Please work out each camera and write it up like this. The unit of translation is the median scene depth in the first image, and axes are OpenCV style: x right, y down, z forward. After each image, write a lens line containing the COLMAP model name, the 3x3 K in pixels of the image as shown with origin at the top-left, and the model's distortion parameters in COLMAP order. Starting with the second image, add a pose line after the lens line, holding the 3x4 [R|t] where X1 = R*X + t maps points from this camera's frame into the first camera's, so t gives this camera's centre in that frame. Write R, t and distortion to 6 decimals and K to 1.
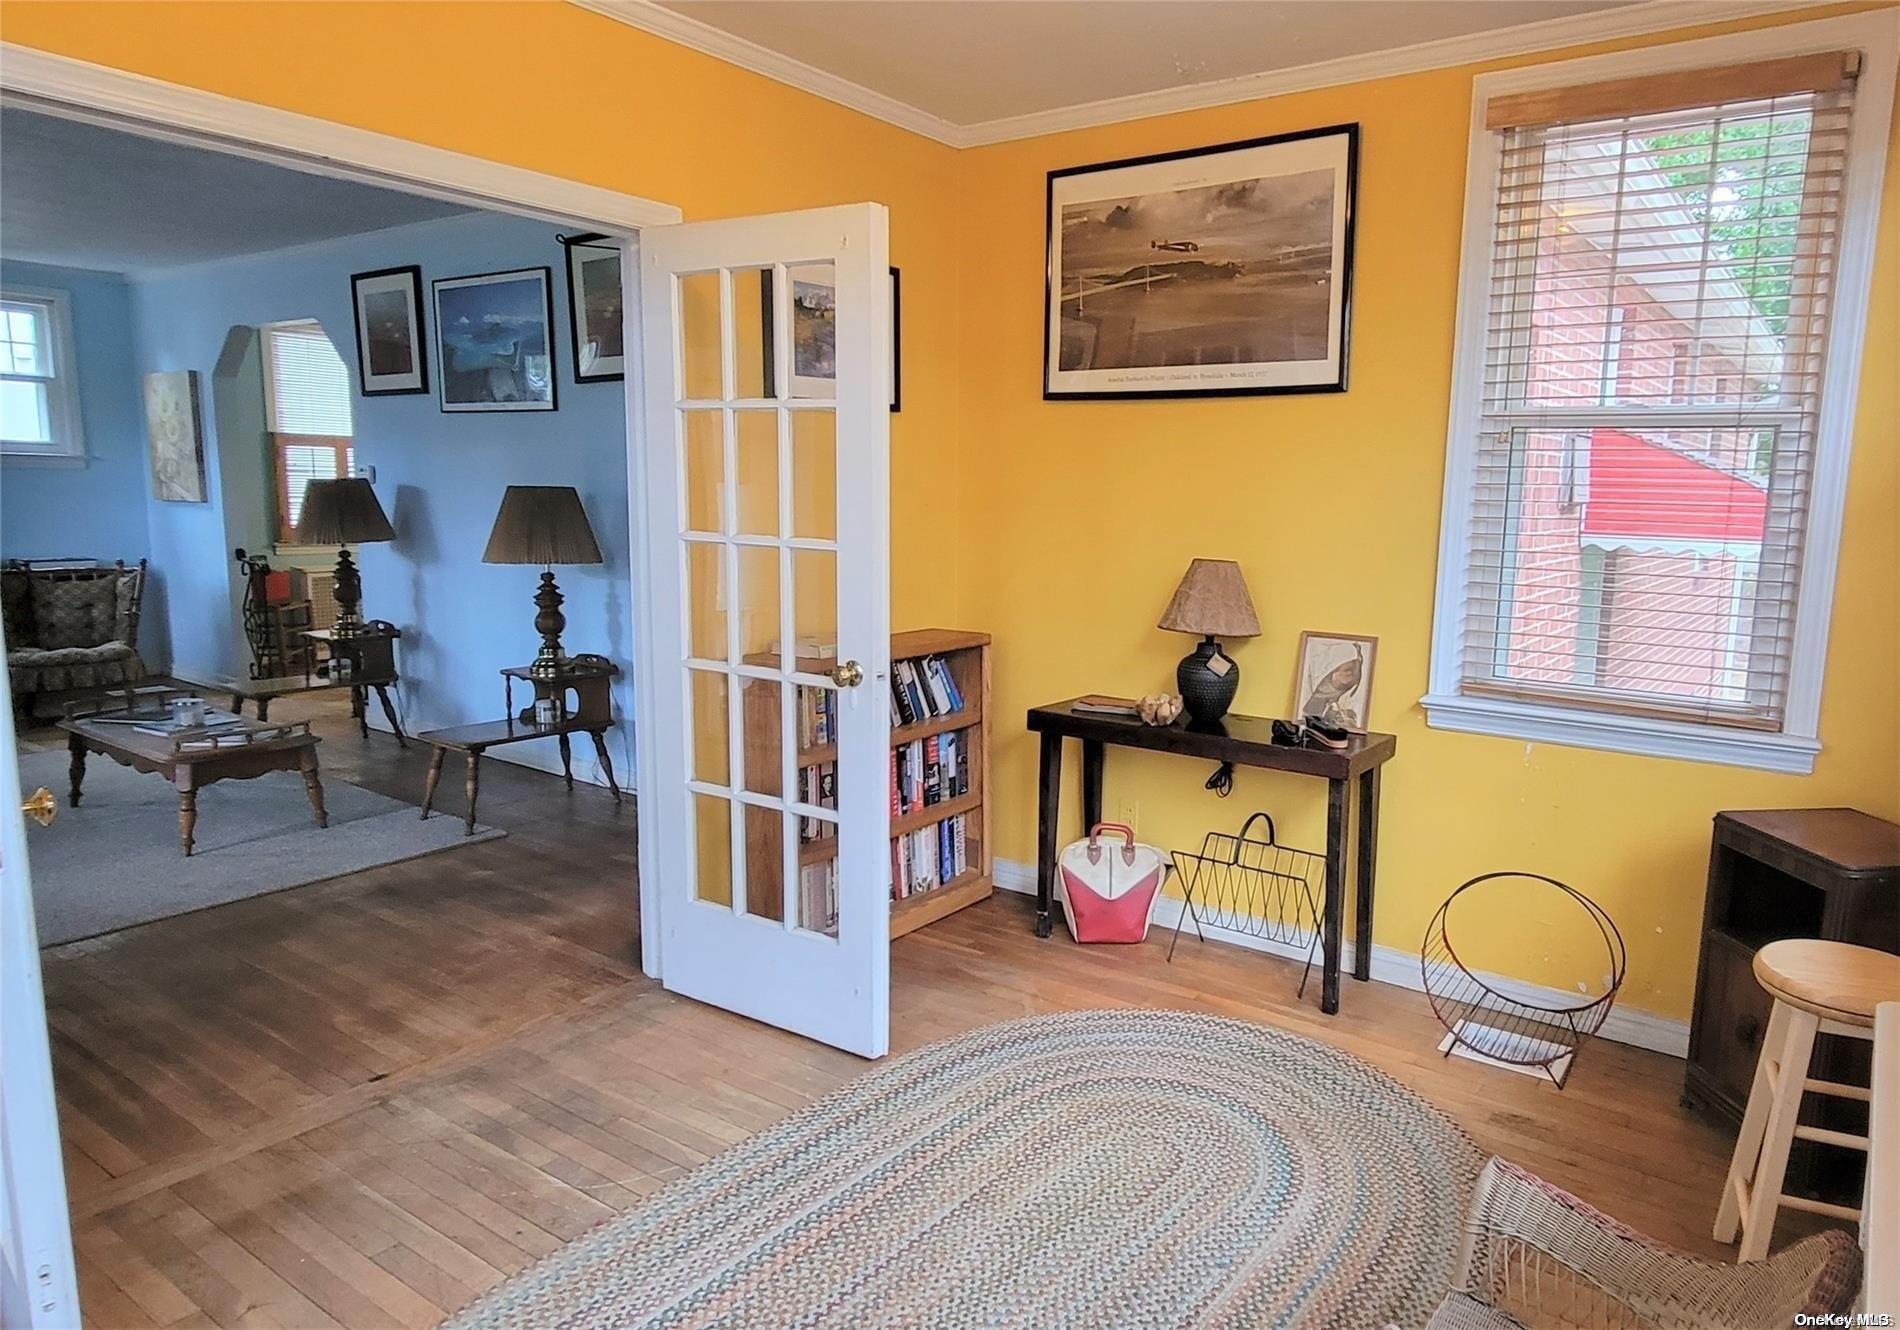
lens RADIAL K [[1217.2, 0, 962.2], [0, 1217.2, 662.6], [0, 0, 1]] dist [-0.011076, -0.002671]
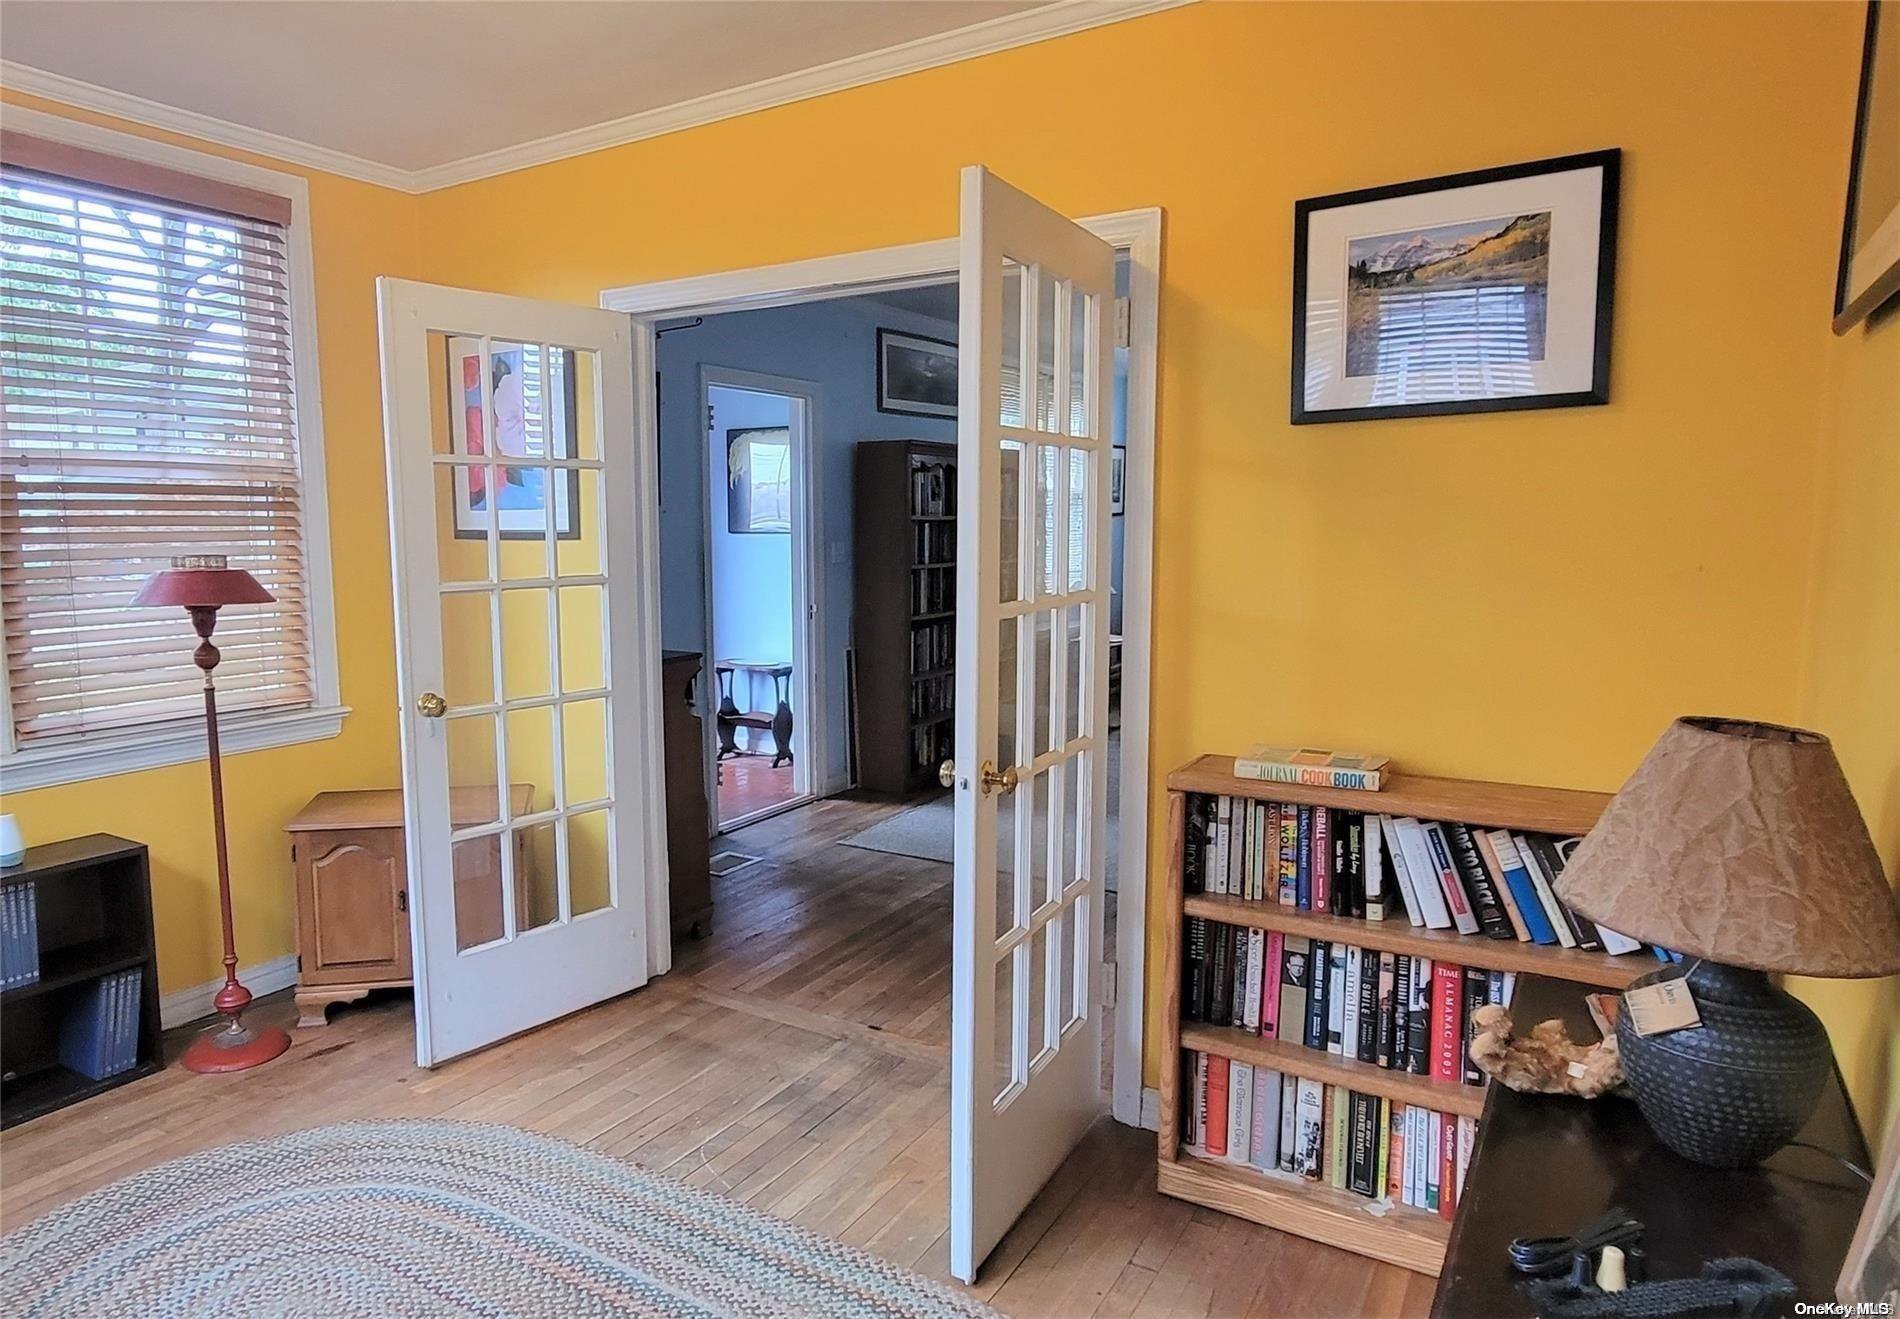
lens RADIAL K [[1192.0, 0, 945.0], [0, 1192.0, 660.5], [0, 0, 1]] dist [-0.004261, -0.000605]
pose [[0.082591, 0.092047, -0.992324, 0.720383], [-0.140621, 0.986840, 0.079834, -0.132205], [0.986613, 0.132948, 0.094448, 0.983858]]
